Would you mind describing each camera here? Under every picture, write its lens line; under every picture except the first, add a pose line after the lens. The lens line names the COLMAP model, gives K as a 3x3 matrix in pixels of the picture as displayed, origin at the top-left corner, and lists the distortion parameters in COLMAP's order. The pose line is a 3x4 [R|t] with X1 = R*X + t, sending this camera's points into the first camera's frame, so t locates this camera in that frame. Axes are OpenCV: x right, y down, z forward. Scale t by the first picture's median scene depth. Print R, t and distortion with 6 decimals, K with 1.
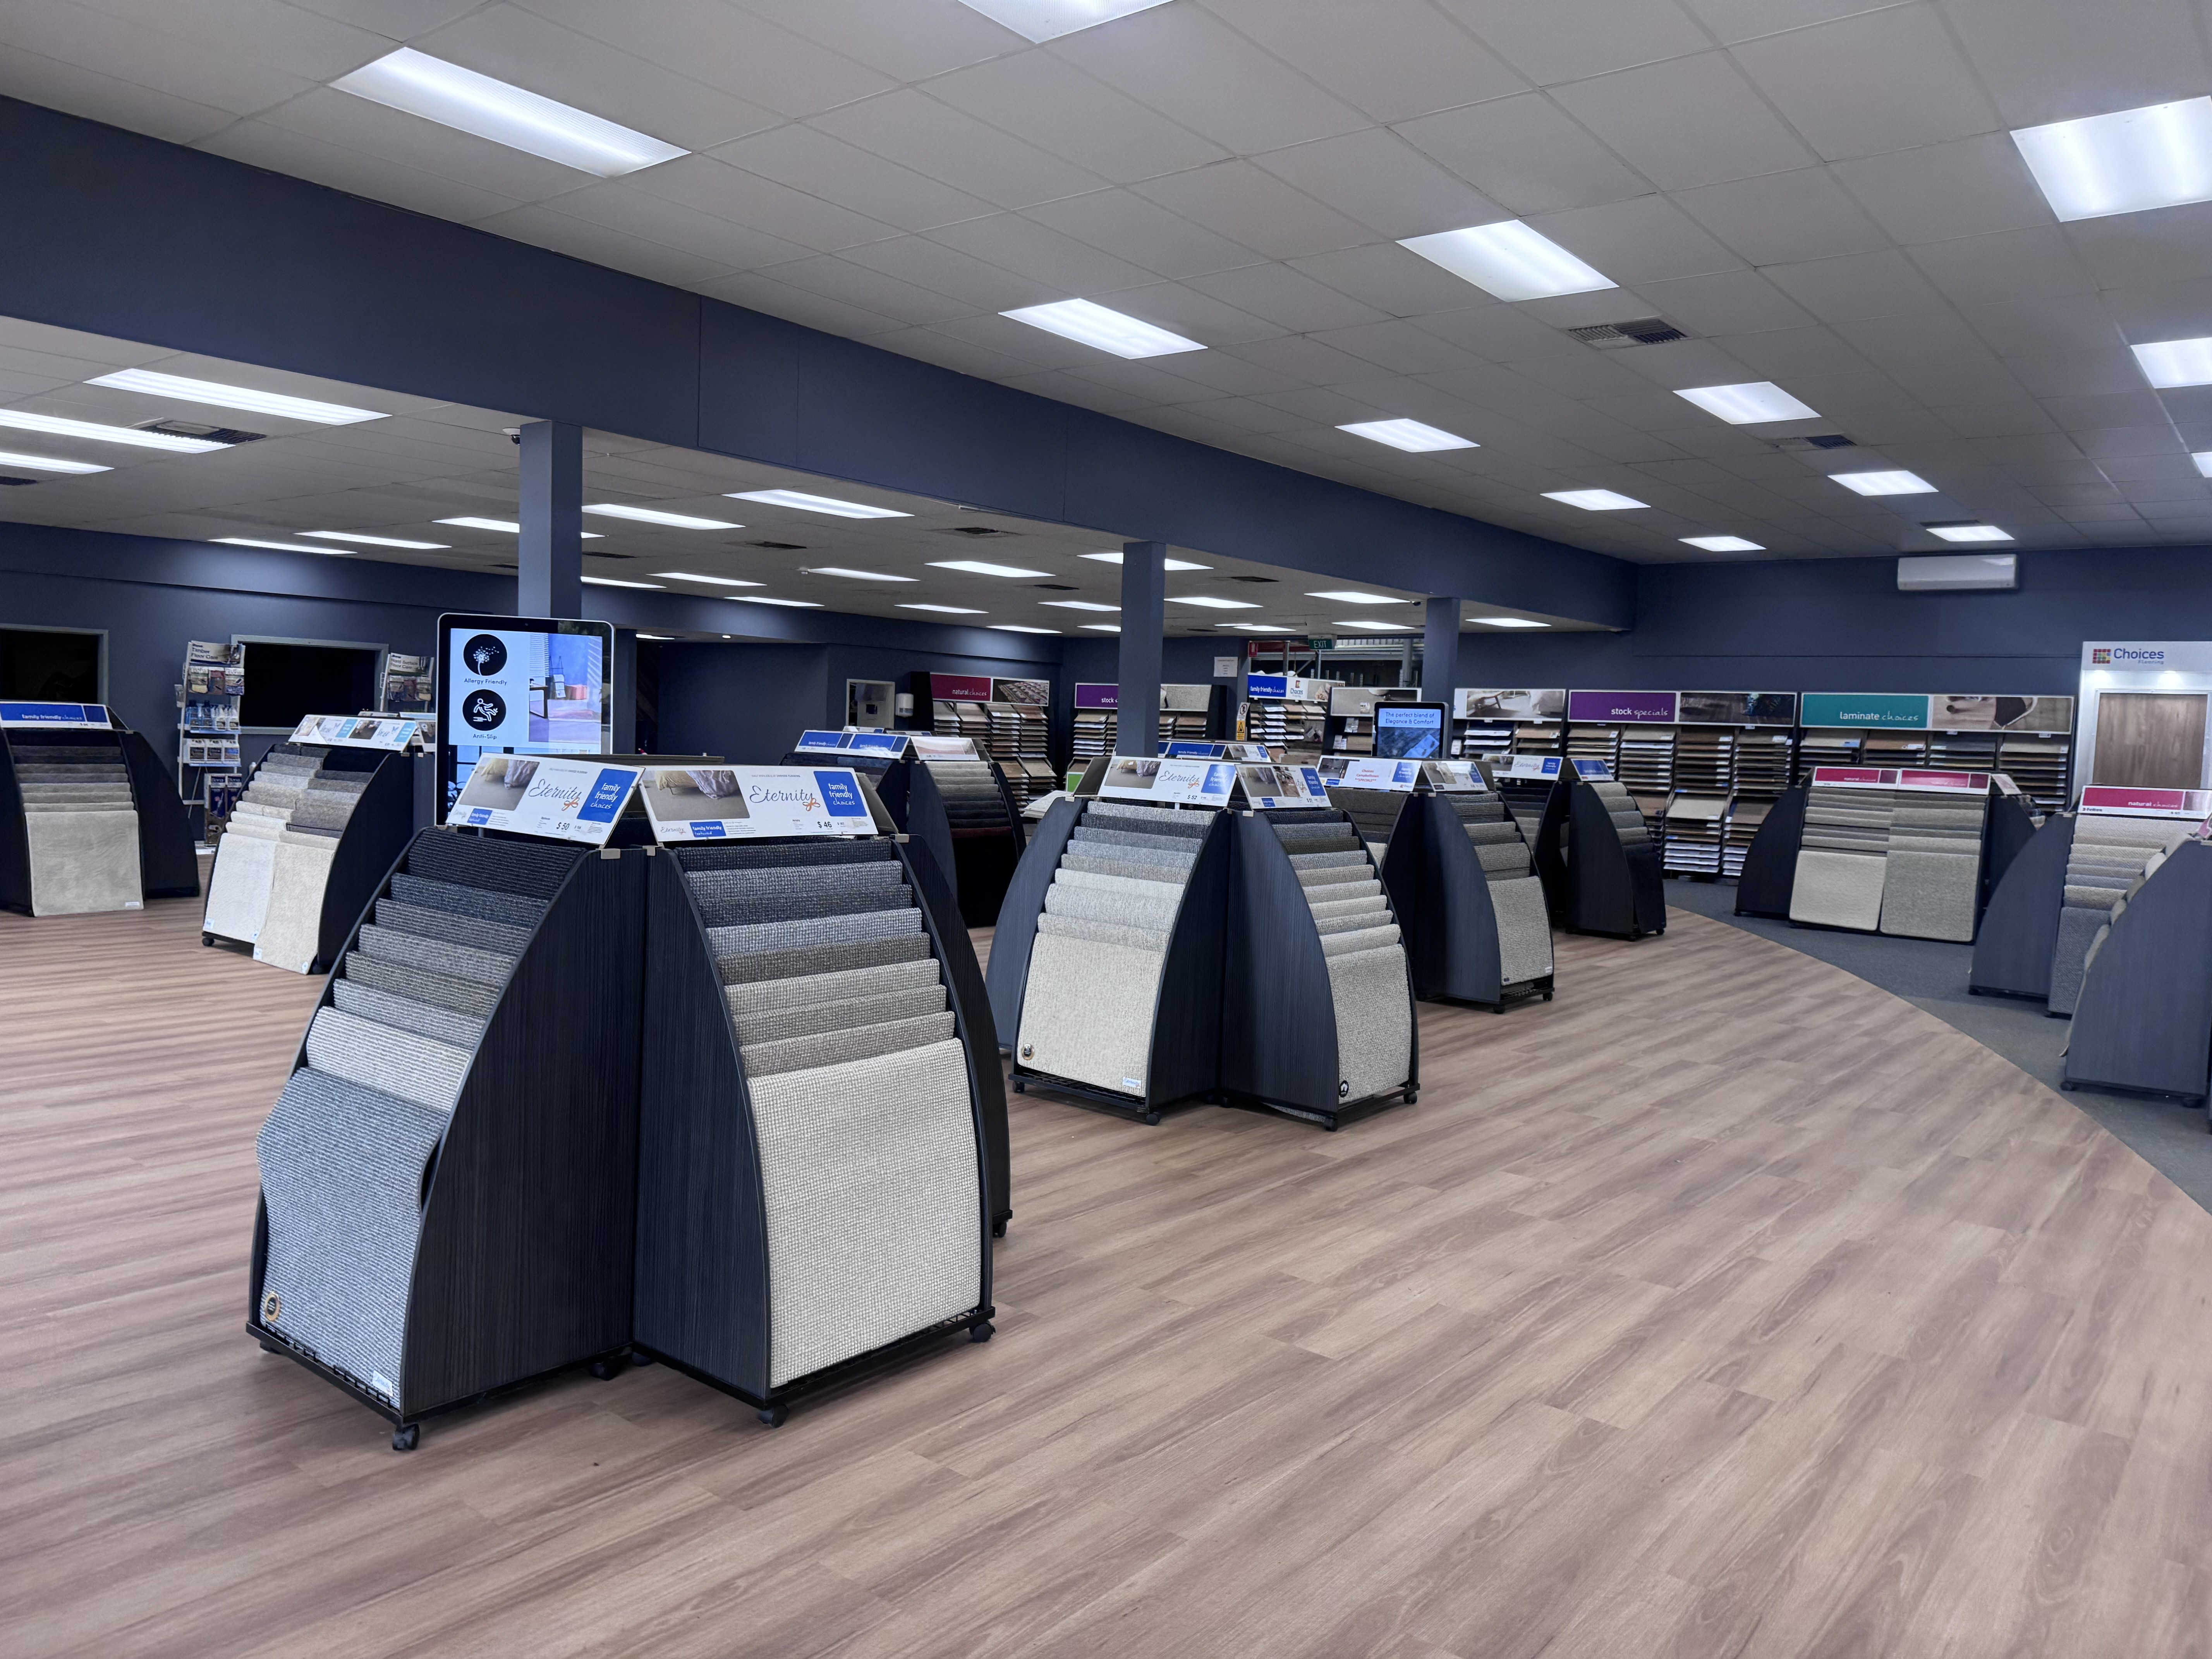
lens RADIAL K [[1514.5, 0, 1090.5], [0, 1514.5, 810.3], [0, 0, 1]] dist [0.056740, -0.084140]
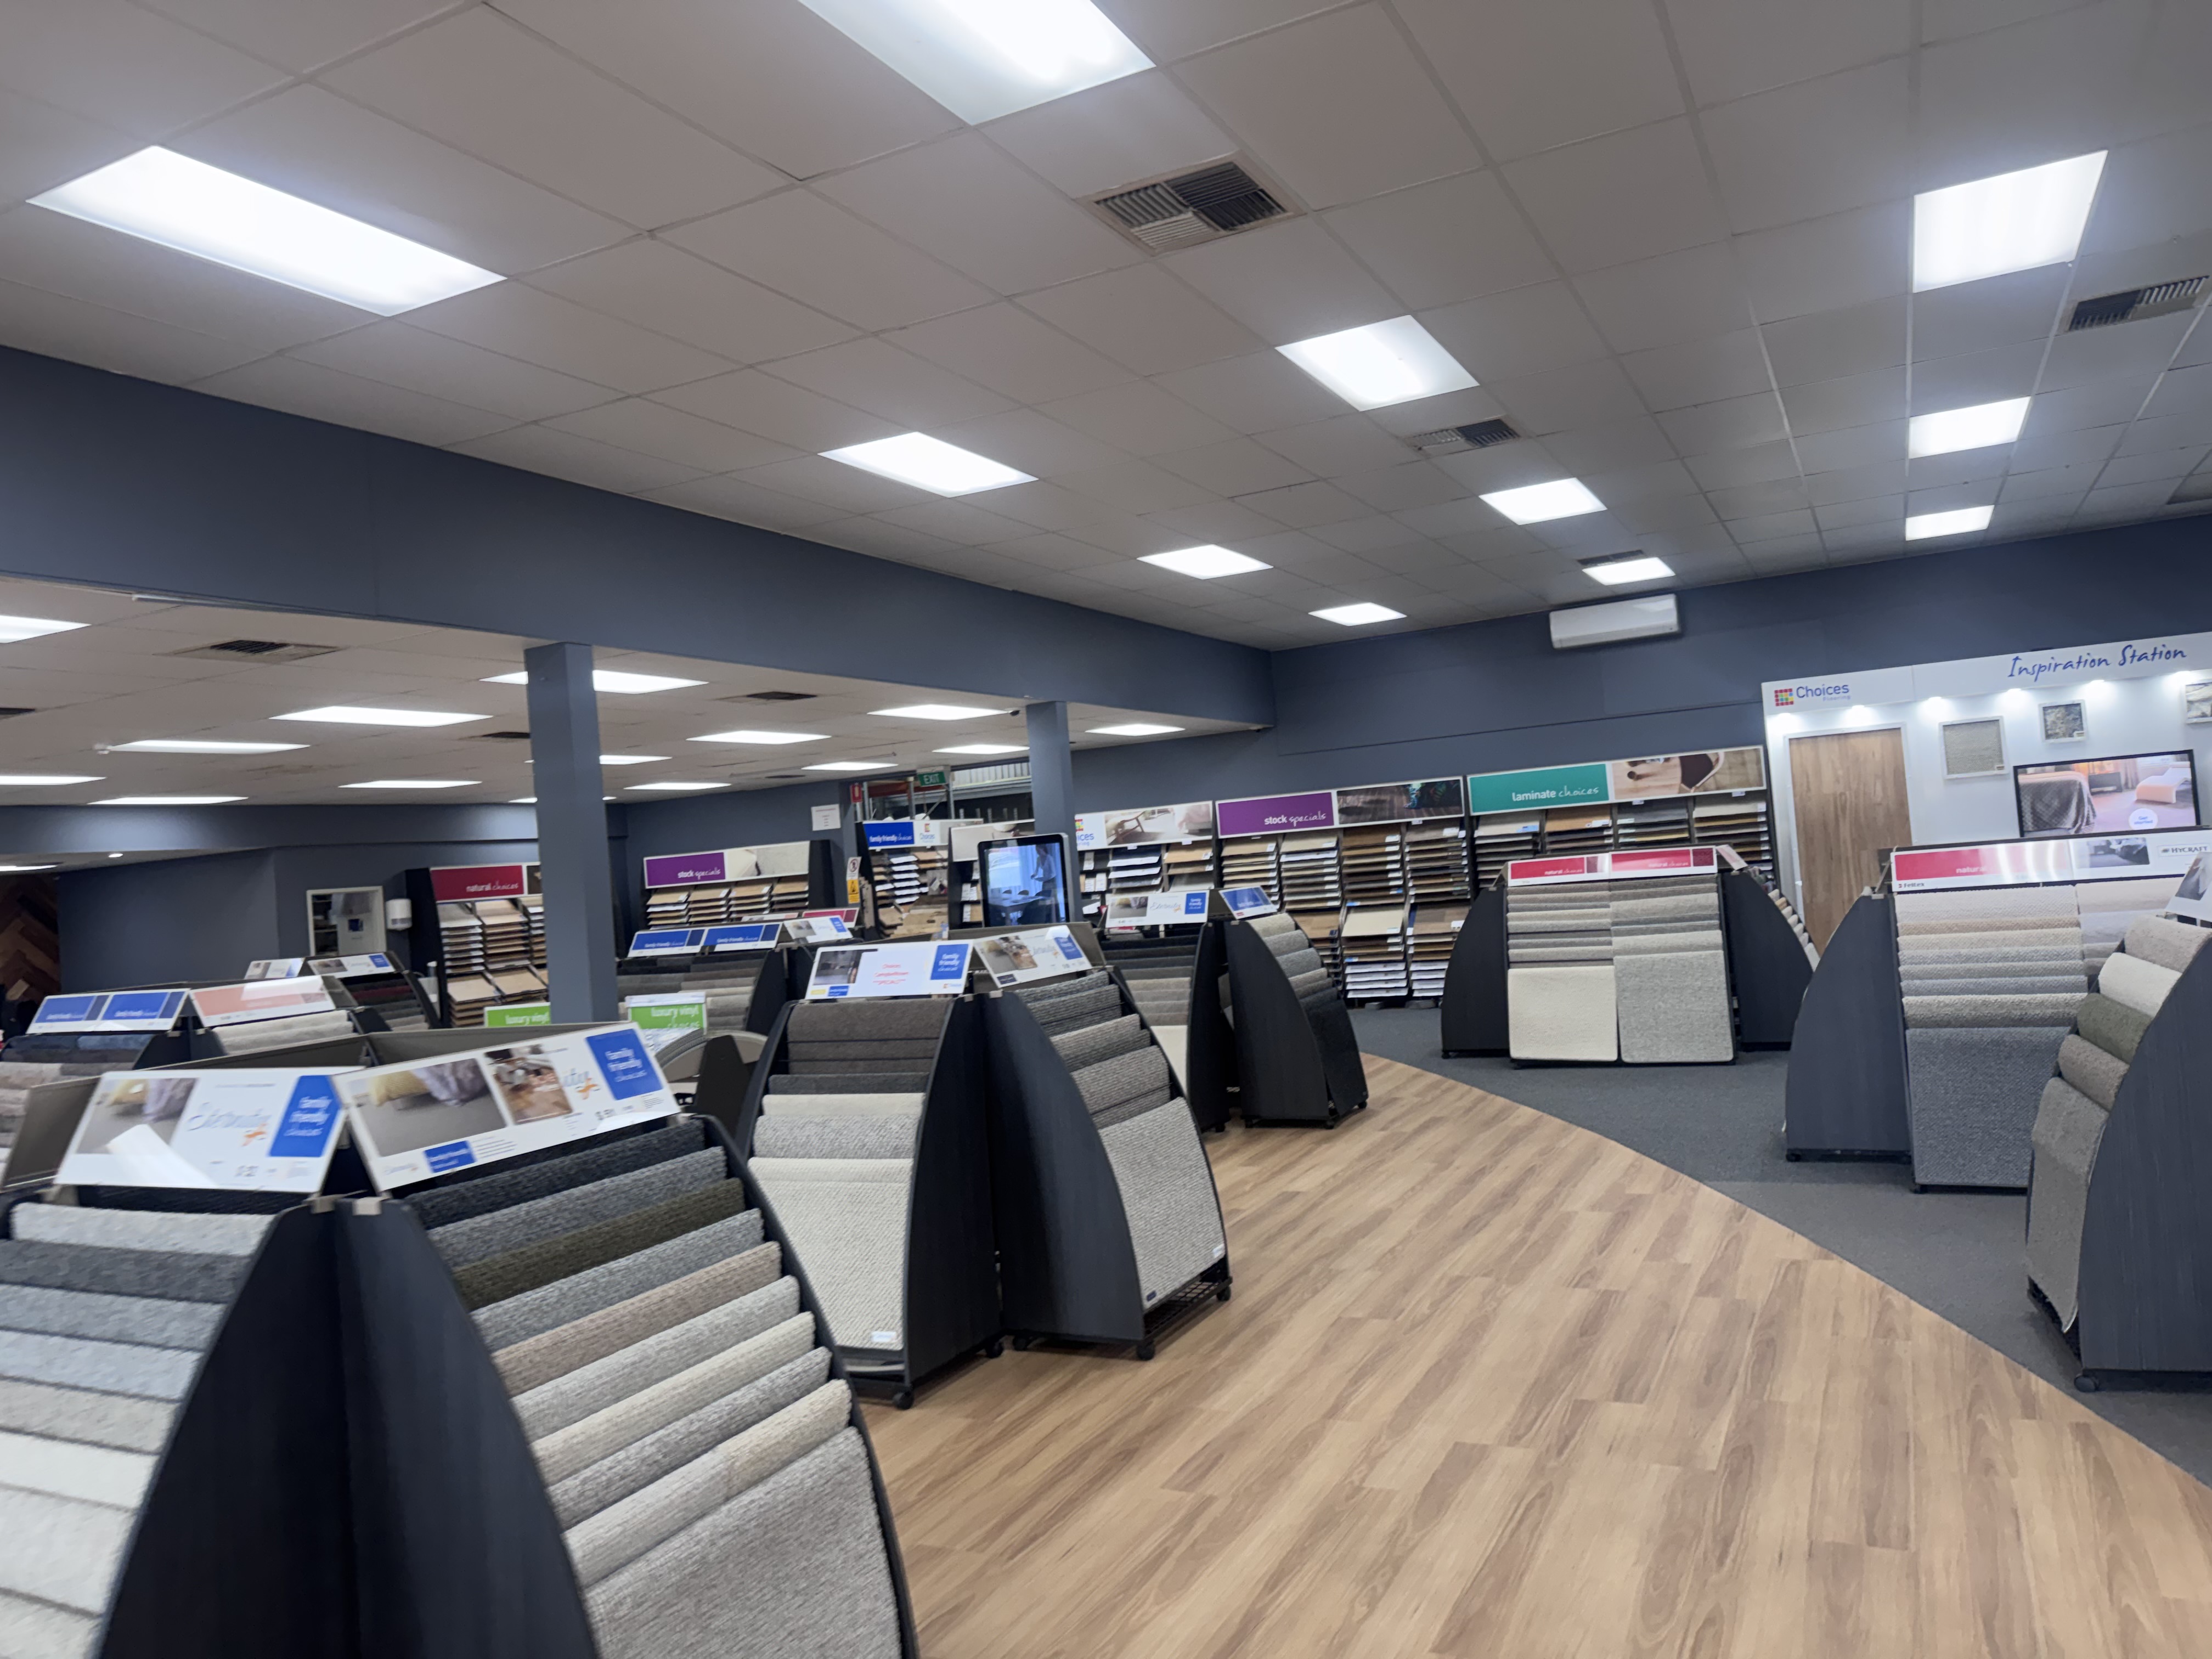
lens RADIAL K [[1514.5, 0, 1120.2], [0, 1514.5, 814.9], [0, 0, 1]] dist [0.056740, -0.084140]
pose [[0.967318, -0.111211, 0.227875, 0.162652], [0.131823, 0.988256, -0.077278, -0.031100], [-0.216605, 0.104792, 0.970619, 0.449707]]
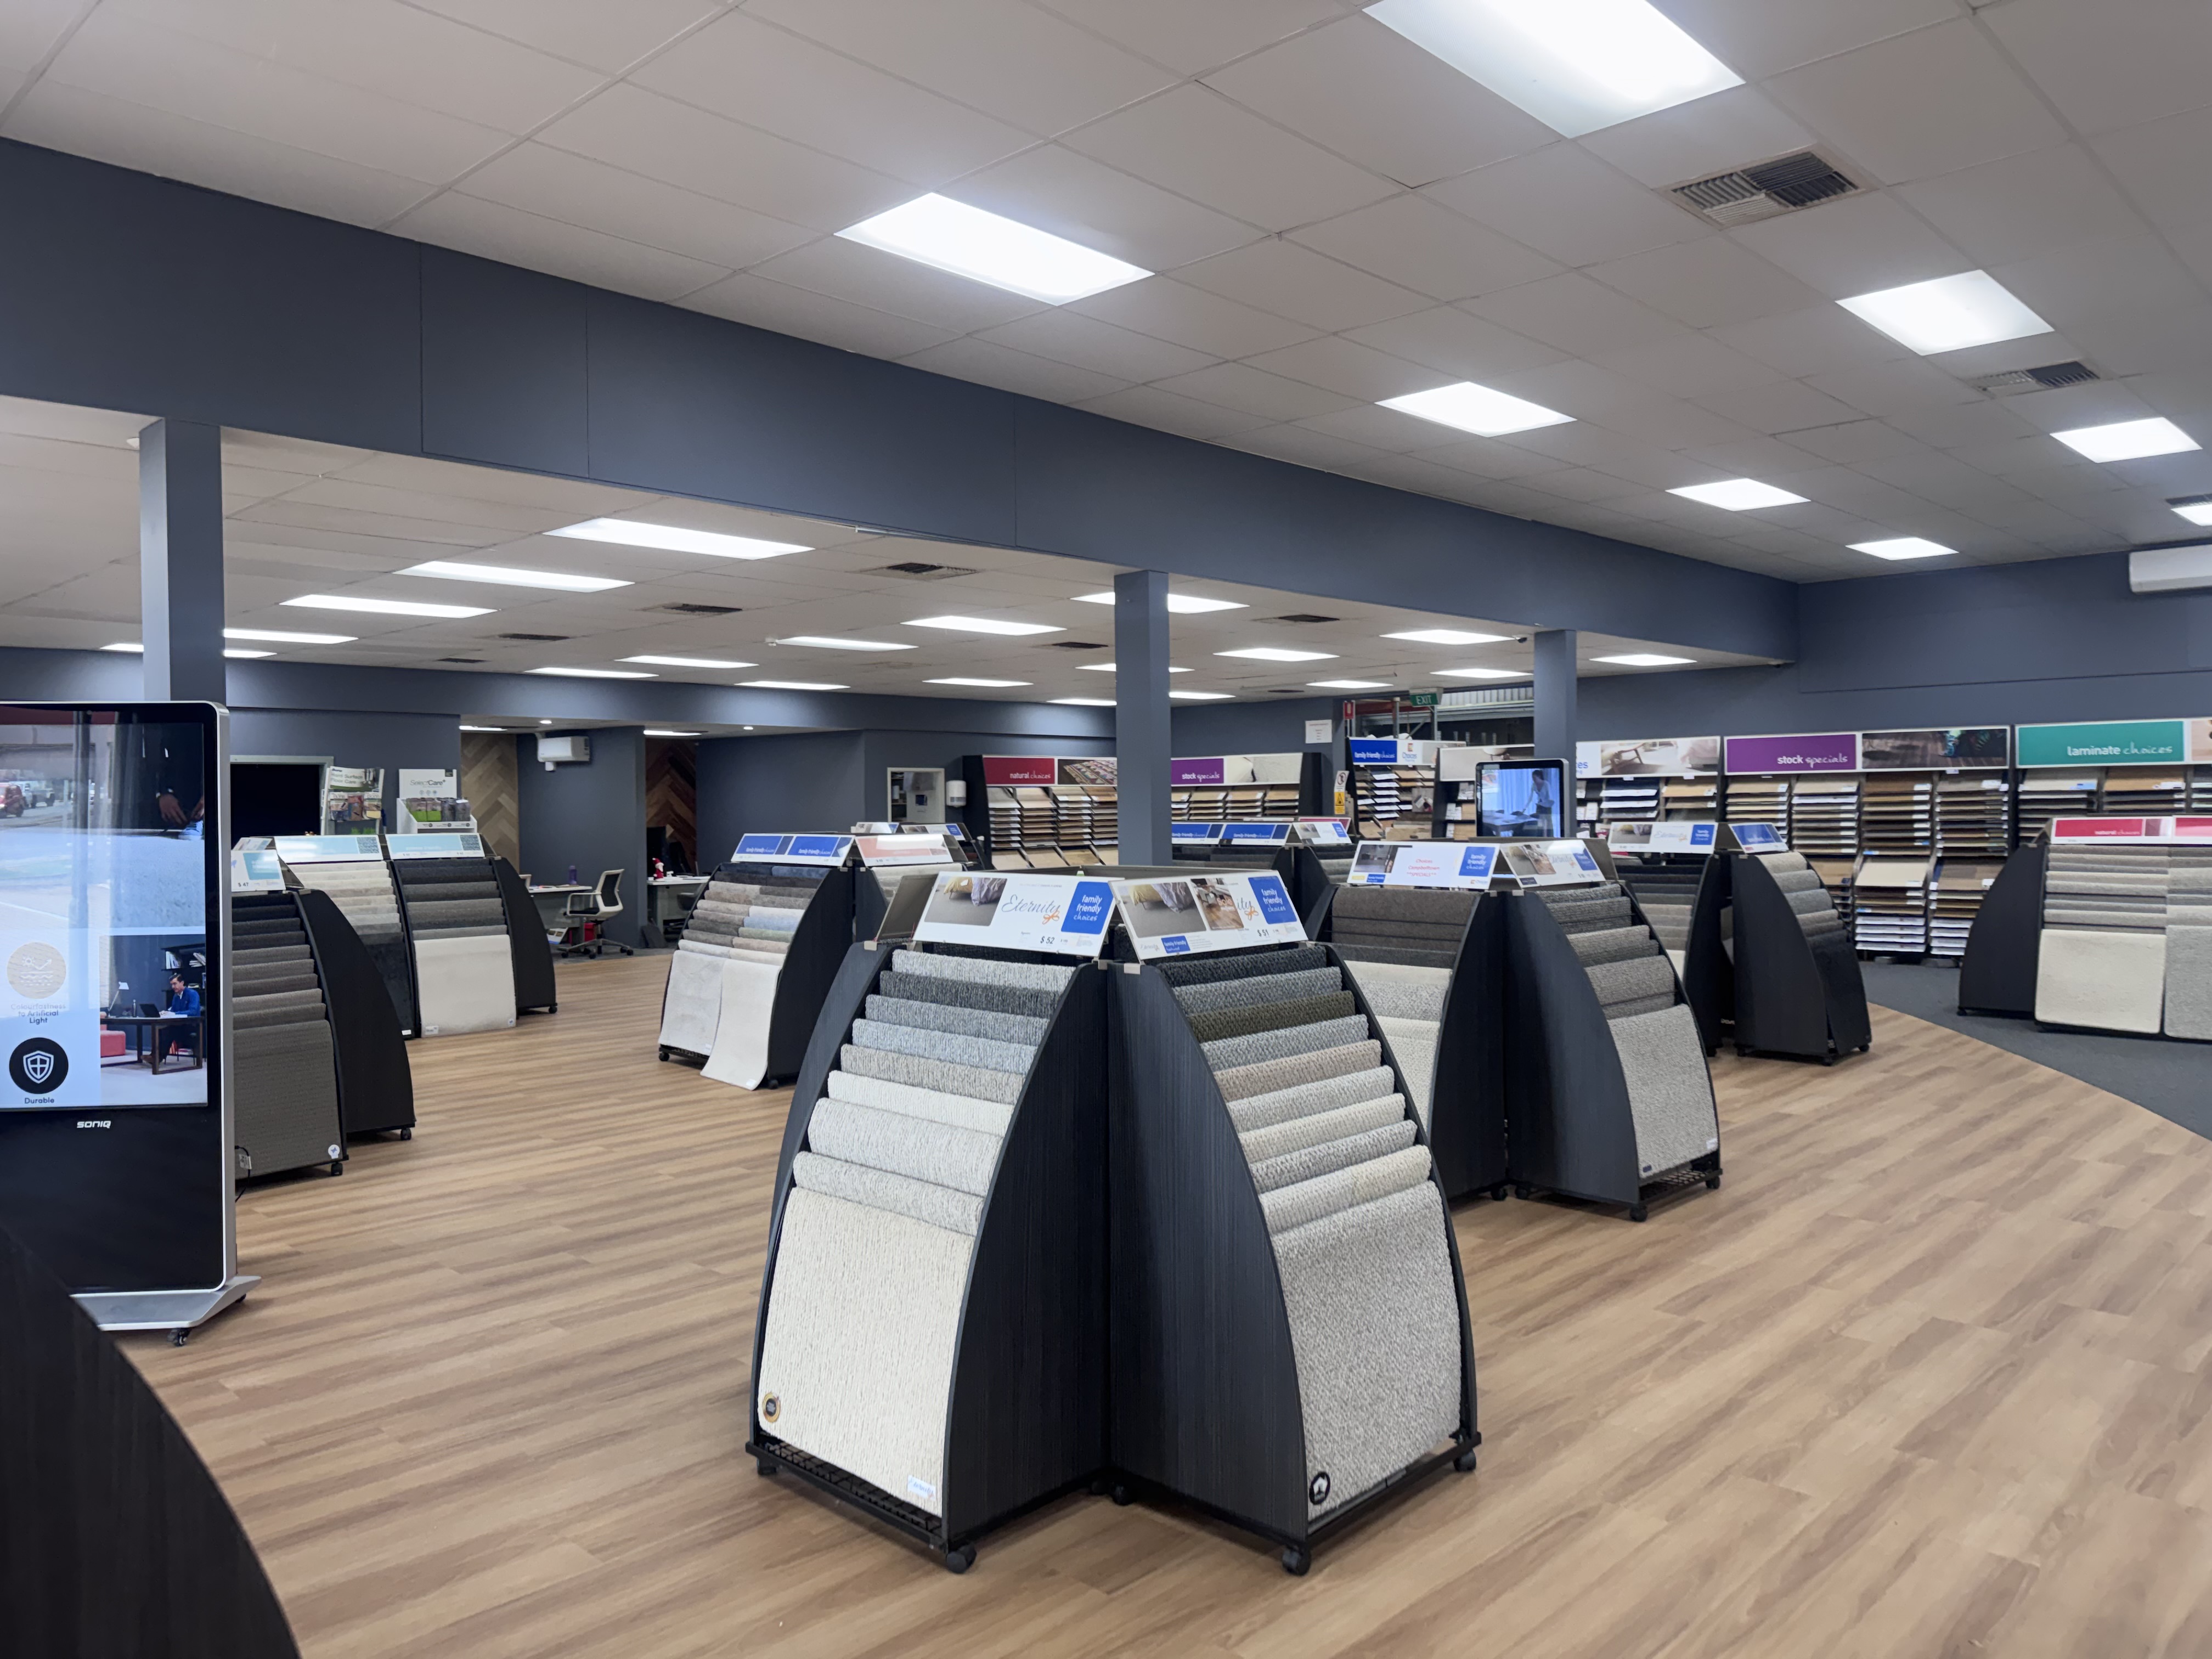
lens RADIAL K [[1514.5, 0, 1129.0], [0, 1514.5, 802.9], [0, 0, 1]] dist [0.056740, -0.084140]
pose [[0.996046, -0.049009, -0.074099, 0.115316], [0.044728, 0.997292, -0.058372, -0.020655], [0.076760, 0.054827, 0.995541, 0.337598]]
